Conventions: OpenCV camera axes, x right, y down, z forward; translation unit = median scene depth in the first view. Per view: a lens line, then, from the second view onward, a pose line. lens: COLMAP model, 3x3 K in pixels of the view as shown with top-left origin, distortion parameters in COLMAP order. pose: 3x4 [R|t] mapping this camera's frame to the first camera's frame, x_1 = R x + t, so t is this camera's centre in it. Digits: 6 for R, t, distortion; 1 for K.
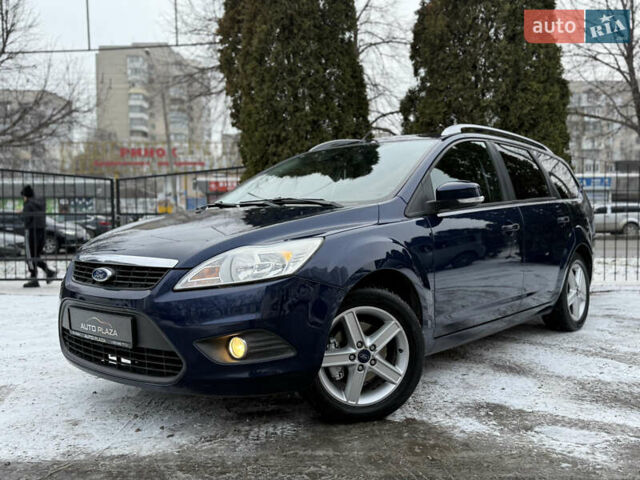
lens RADIAL K [[586.3, 0, 324.6], [0, 586.3, 243.7], [0, 0, 1]] dist [0.172899, -0.350726]
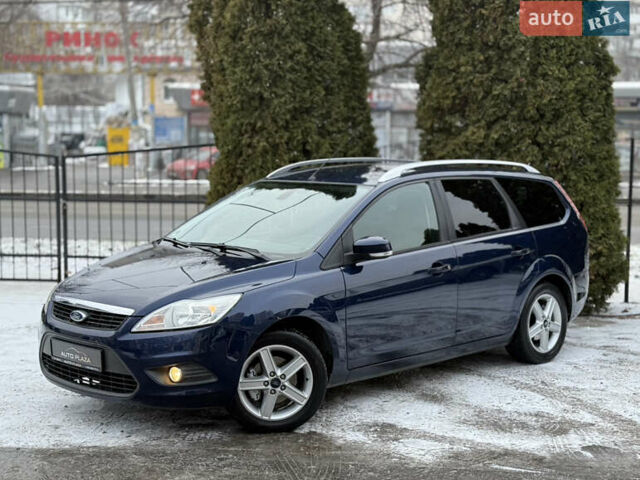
lens RADIAL K [[1053.7, 0, 323.3], [0, 1053.7, 243.0], [0, 0, 1]] dist [0.126244, 0.109567]
pose [[0.997352, 0.019399, -0.070086, 0.289595], [-0.015531, 0.998348, 0.055315, -0.217316], [0.071044, -0.054080, 0.996006, -1.135796]]
